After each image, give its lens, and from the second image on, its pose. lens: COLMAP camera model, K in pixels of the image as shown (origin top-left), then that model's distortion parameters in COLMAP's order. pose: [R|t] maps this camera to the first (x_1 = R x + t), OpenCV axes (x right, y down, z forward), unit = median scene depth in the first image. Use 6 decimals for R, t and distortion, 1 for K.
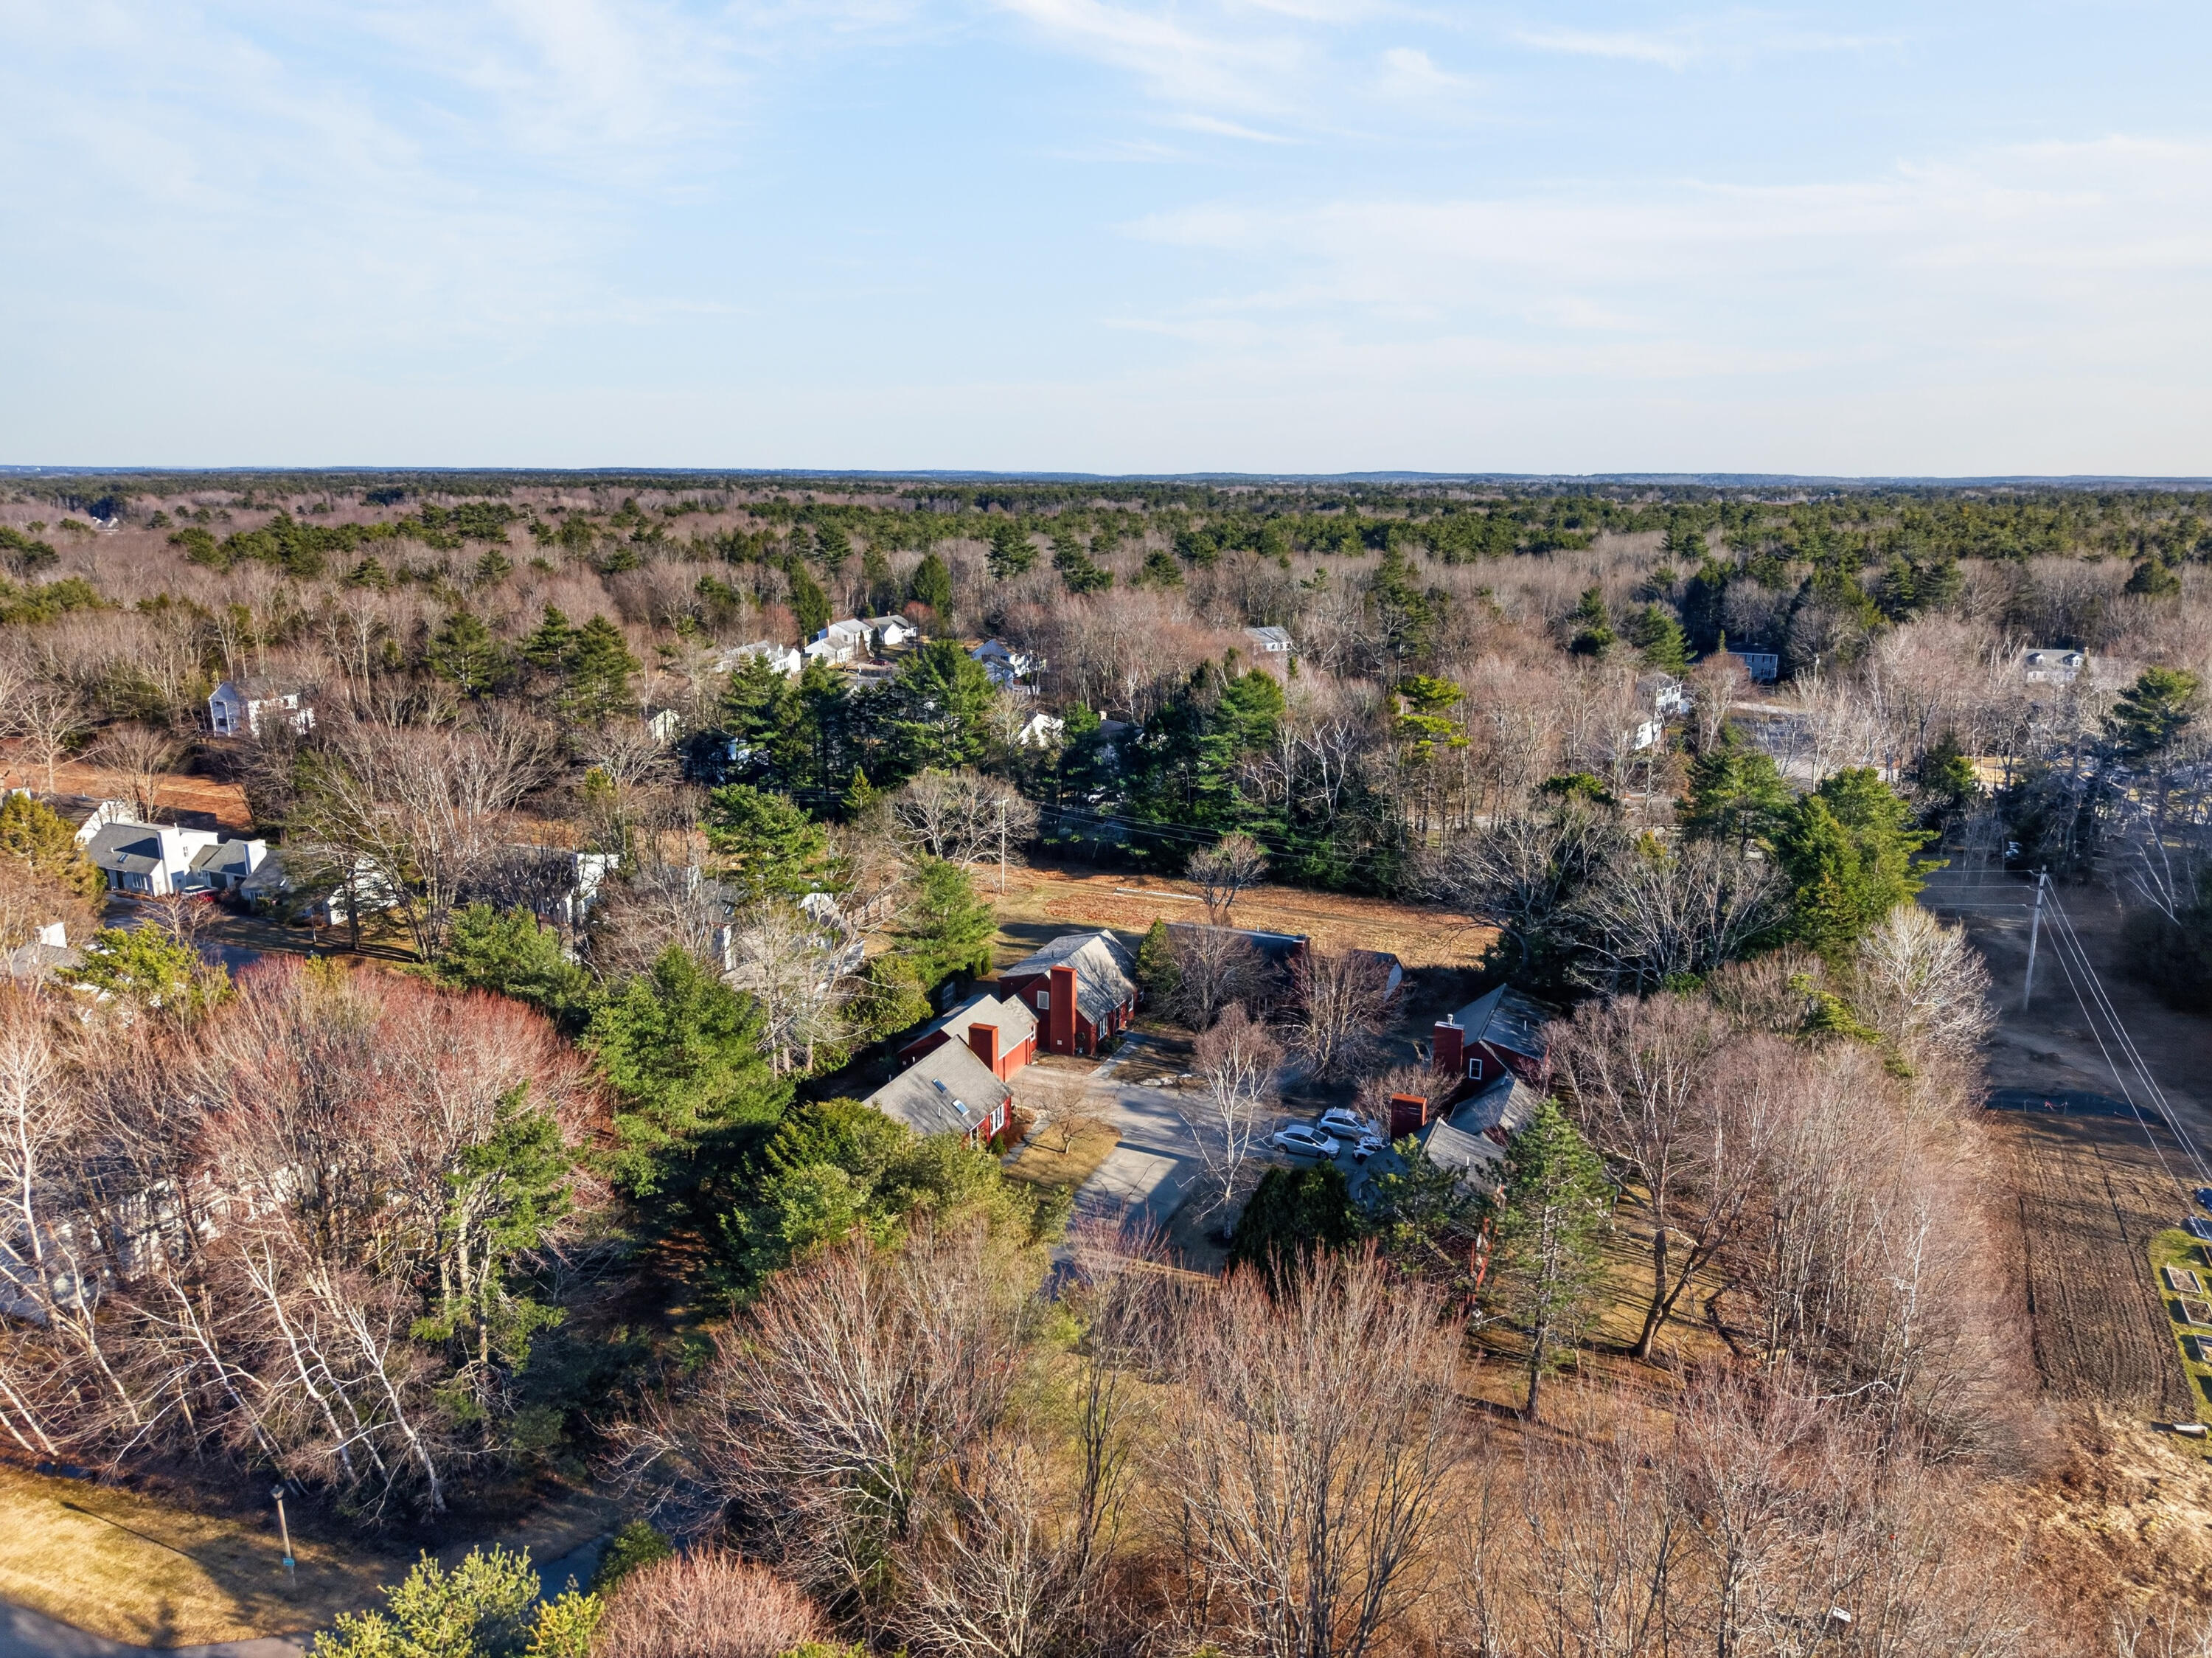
lens RADIAL K [[1428.5, 0, 1106.0], [0, 1428.5, 829.0], [0, 0, 1]] dist [0.038760, -0.048993]
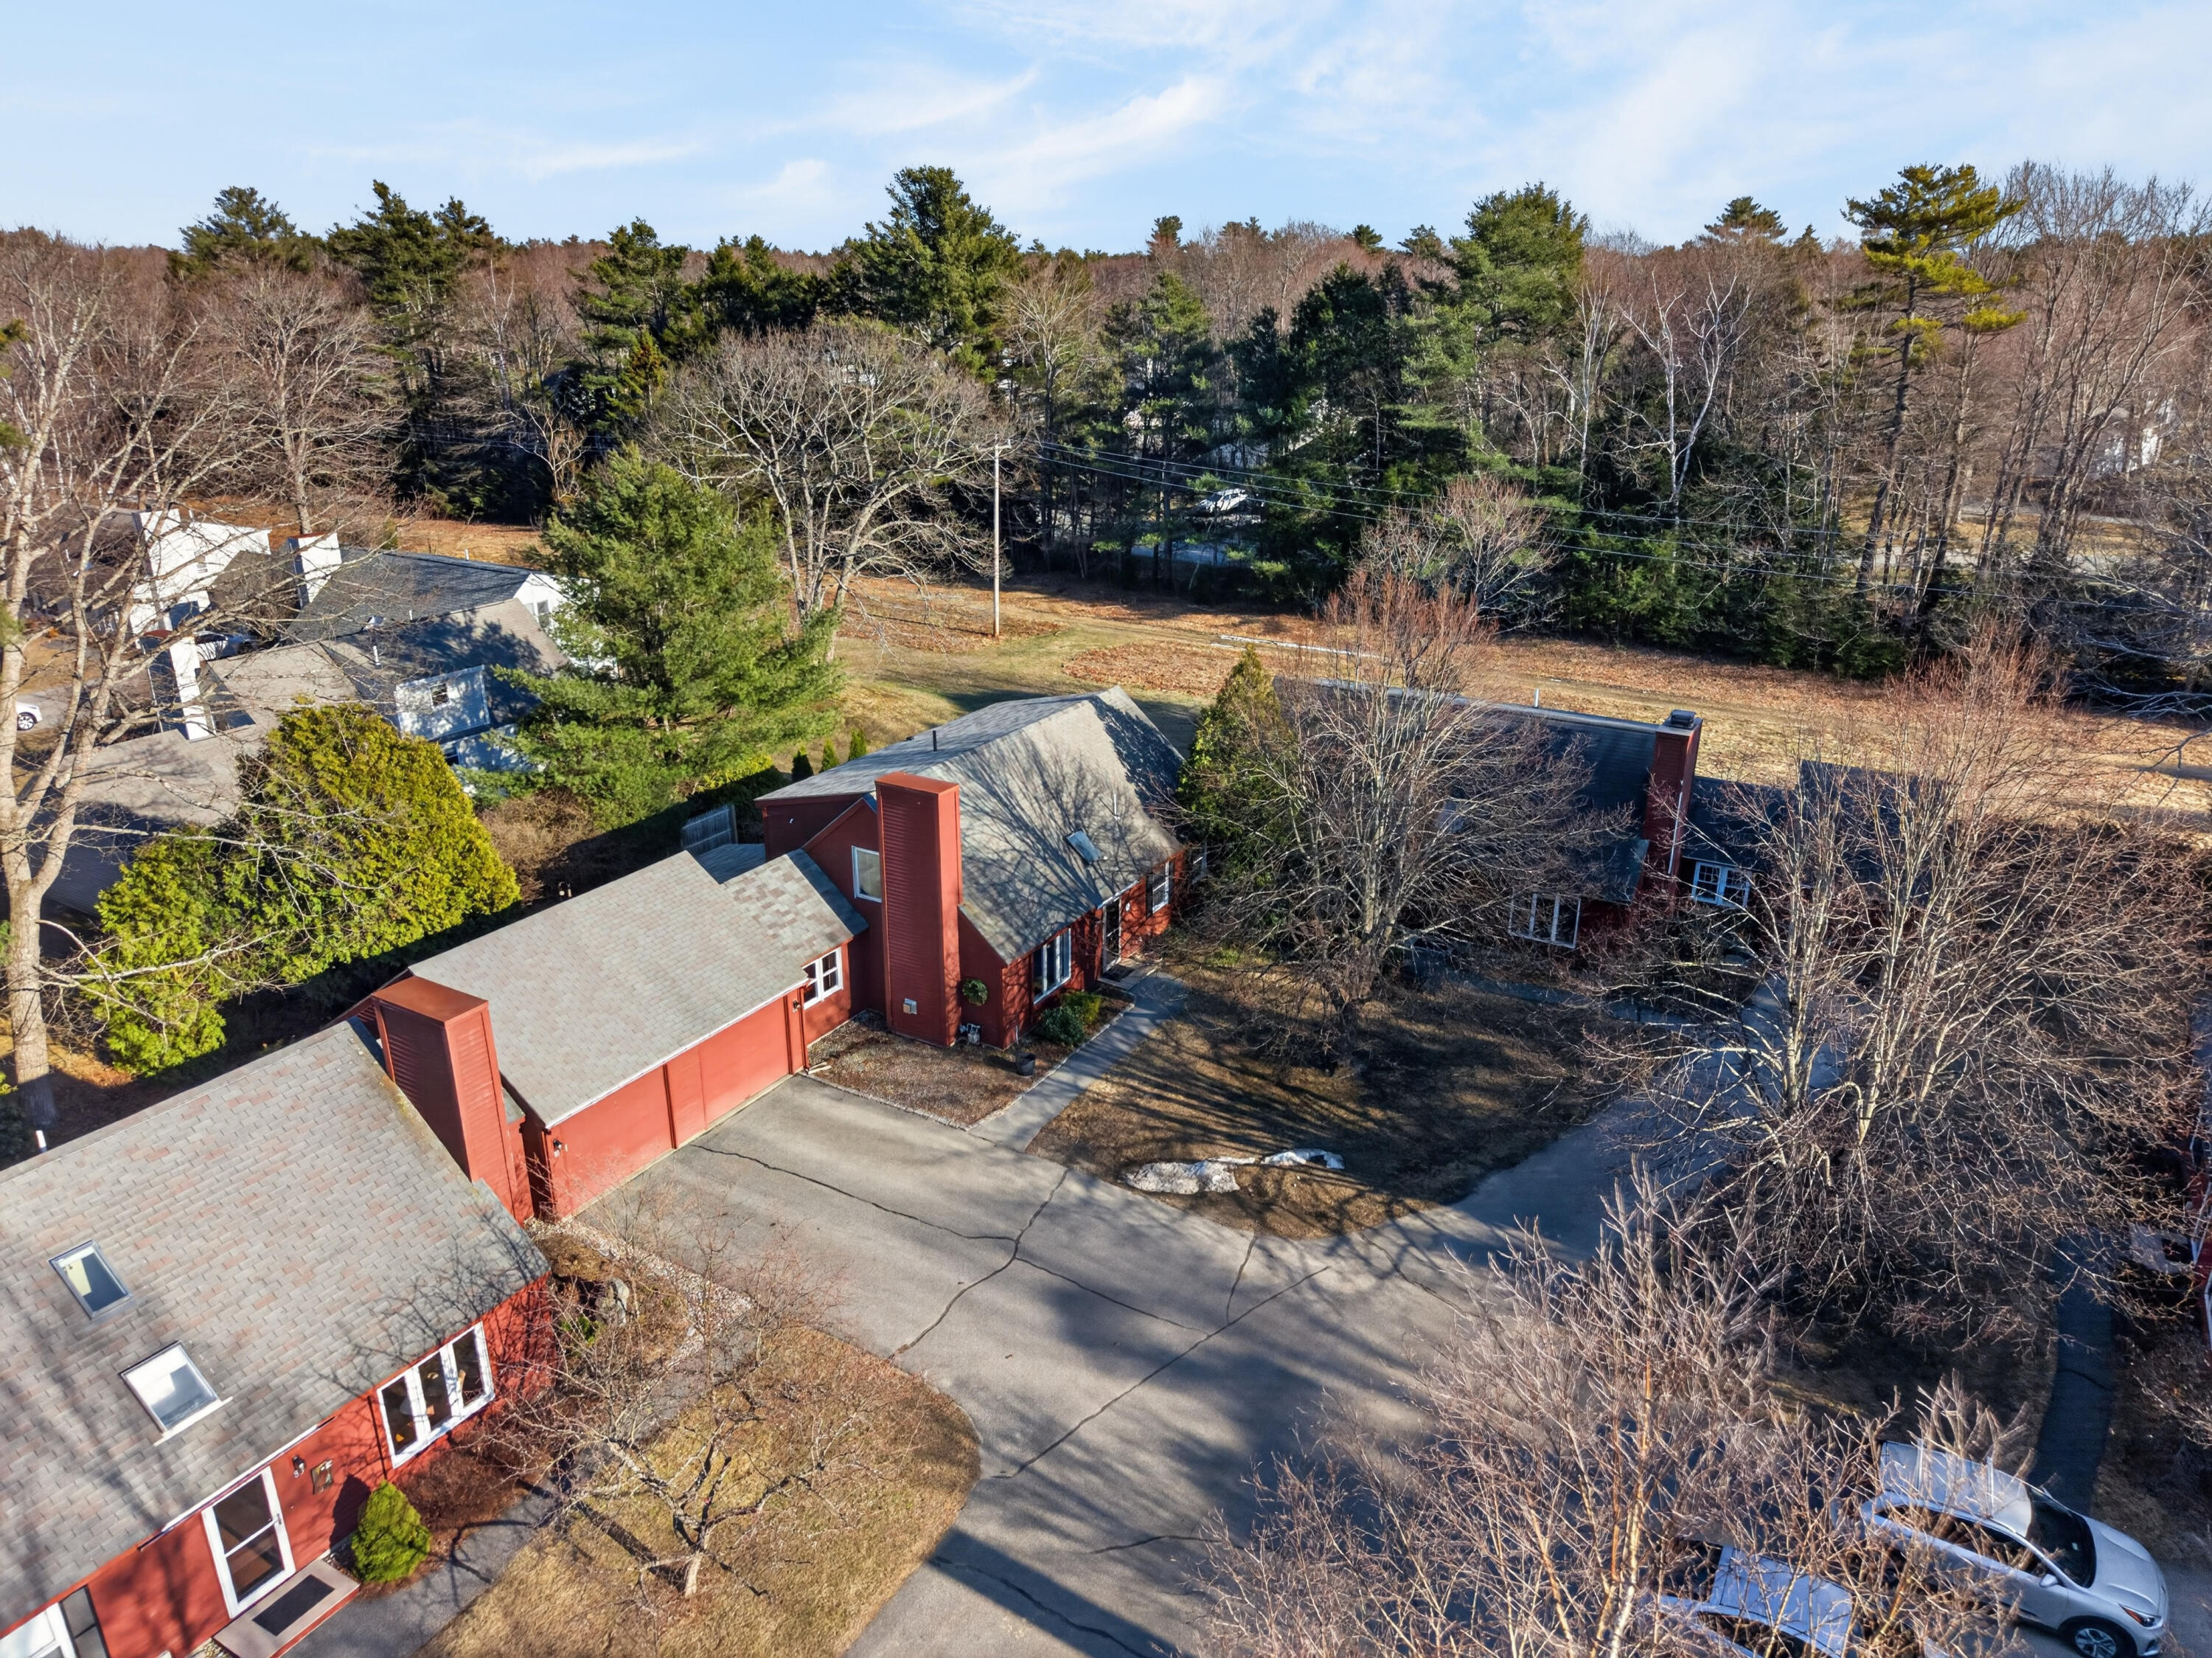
lens RADIAL K [[1428.5, 0, 1106.0], [0, 1428.5, 829.0], [0, 0, 1]] dist [0.038760, -0.048993]
pose [[0.990811, 0.054953, -0.123589, 0.046365], [-0.038812, 0.990832, 0.129404, 0.061690], [0.129568, -0.123418, 0.983860, 0.649320]]
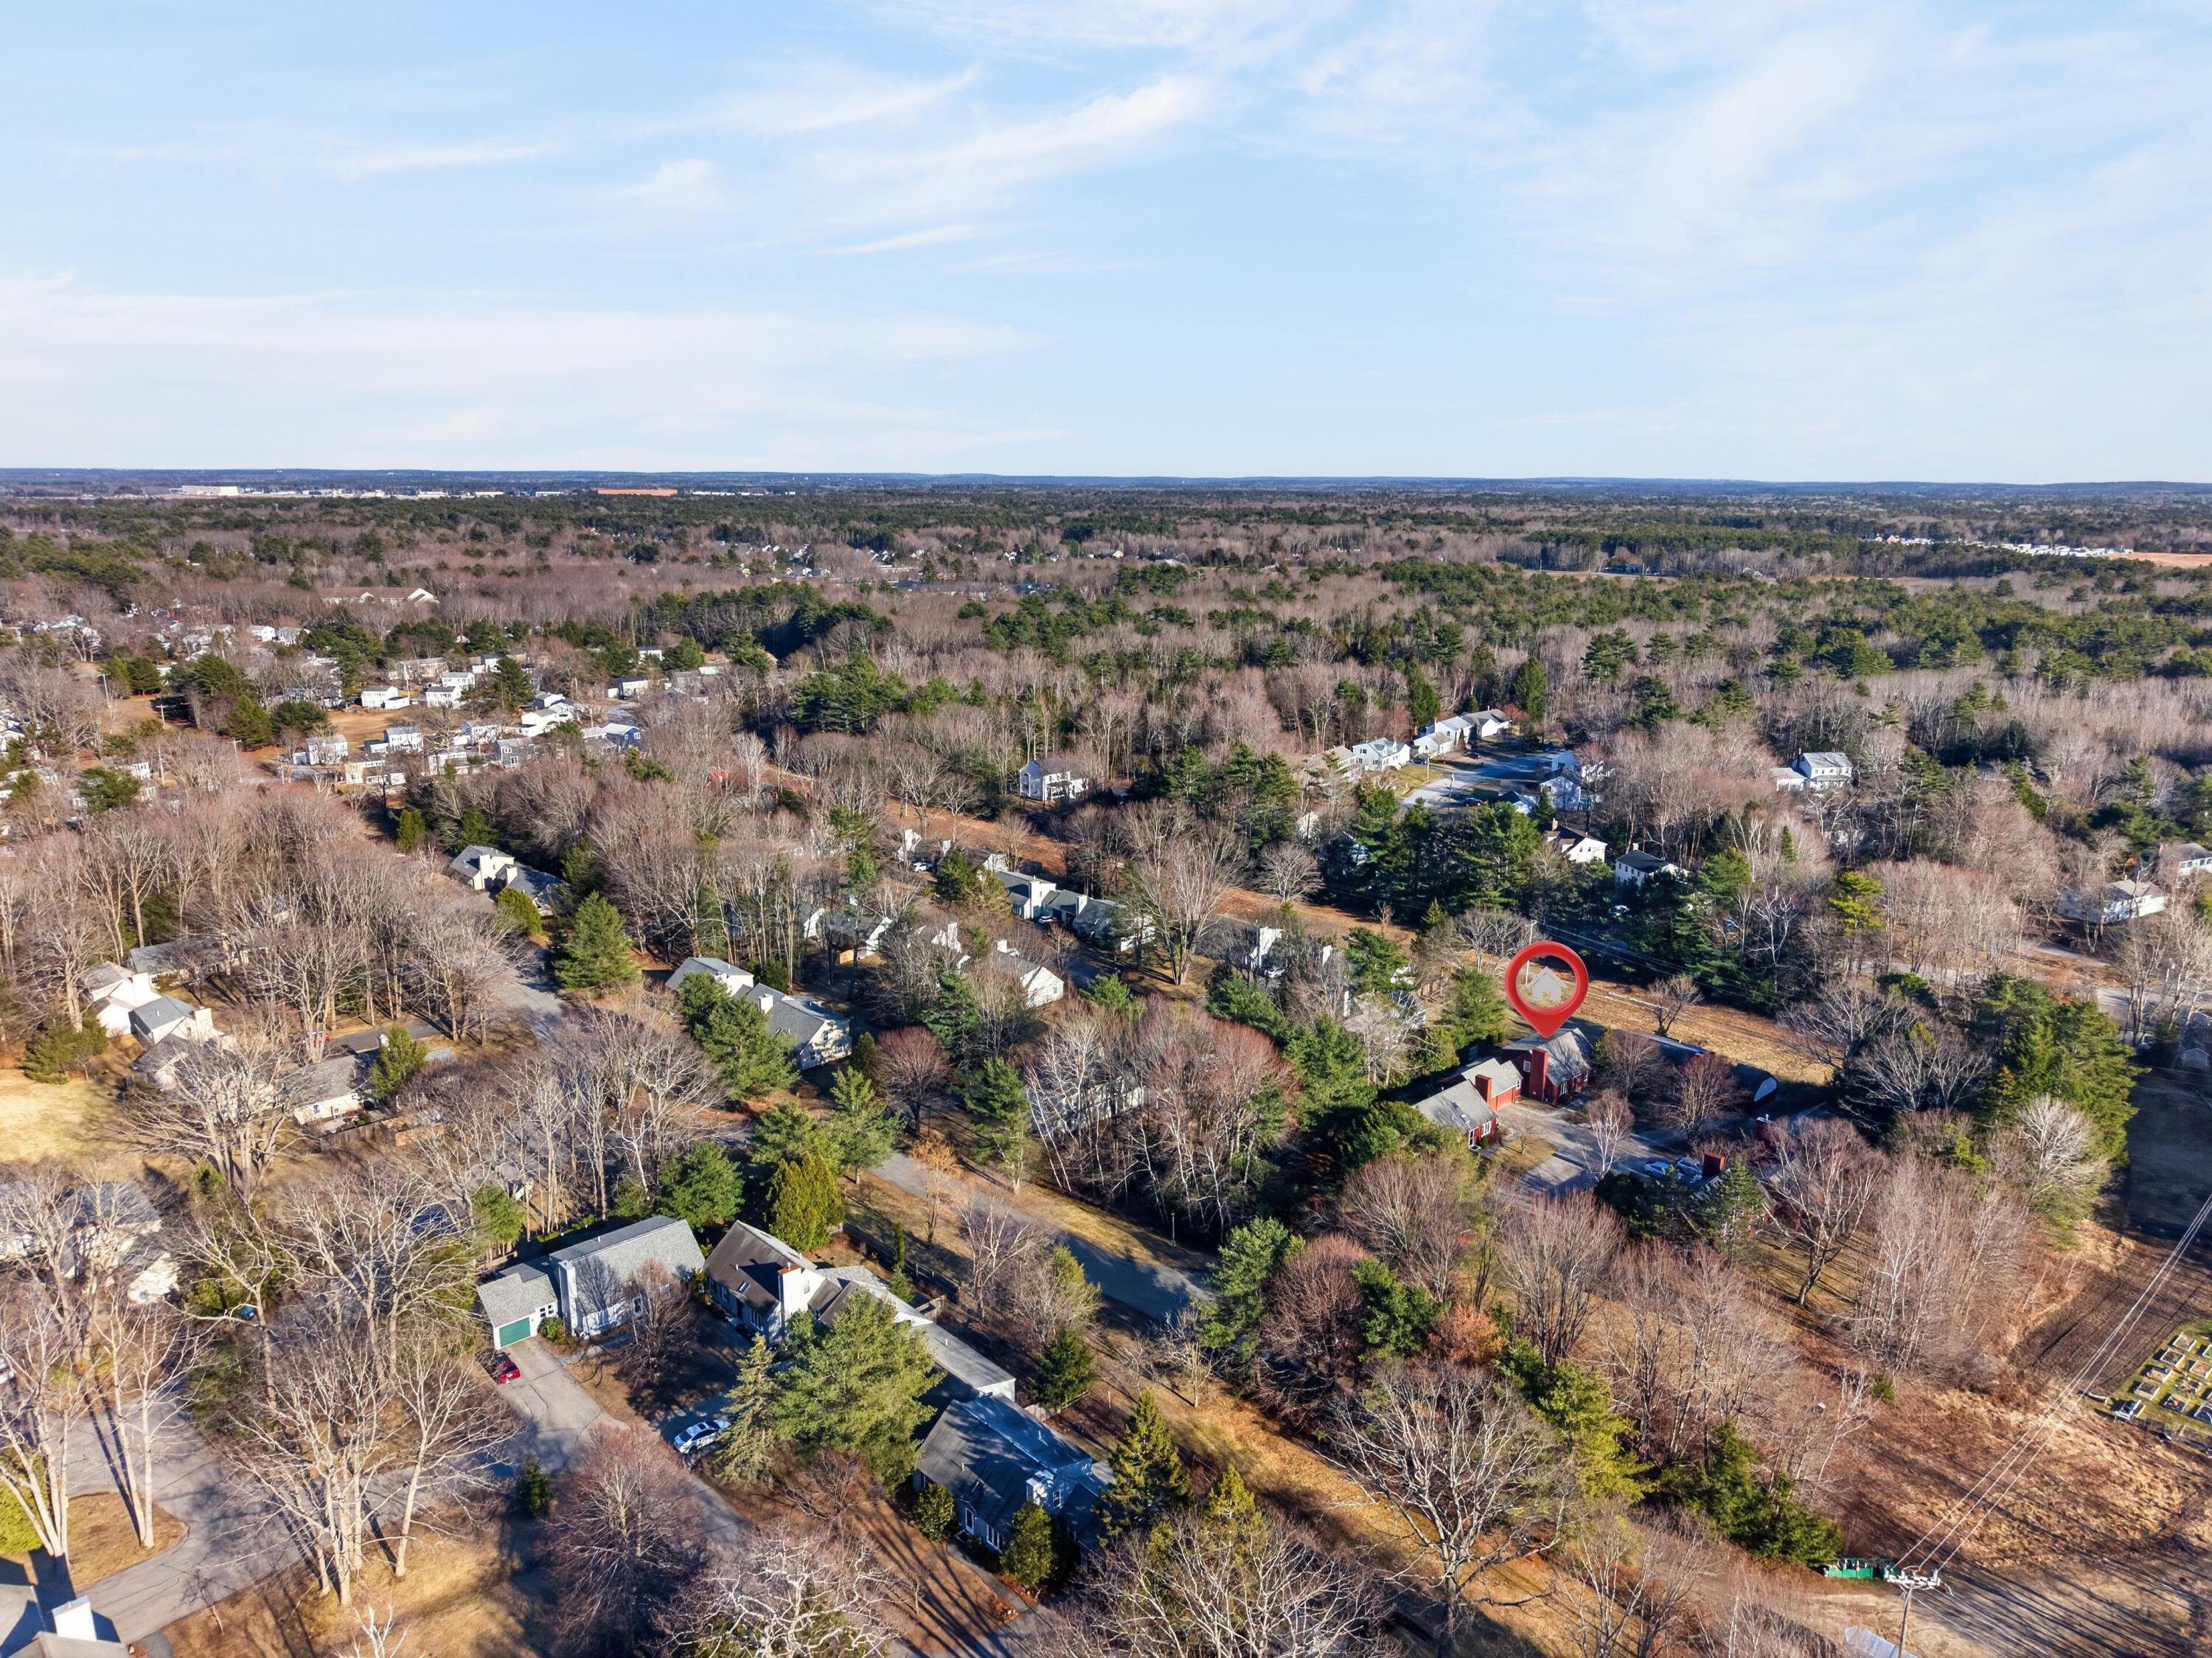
lens RADIAL K [[1428.5, 0, 1106.0], [0, 1428.5, 829.0], [0, 0, 1]] dist [0.038760, -0.048993]
pose [[0.911932, 0.096447, -0.398846, 0.142856], [-0.097339, 0.995087, 0.018067, -0.133780], [0.398629, 0.022347, 0.916840, -0.719555]]
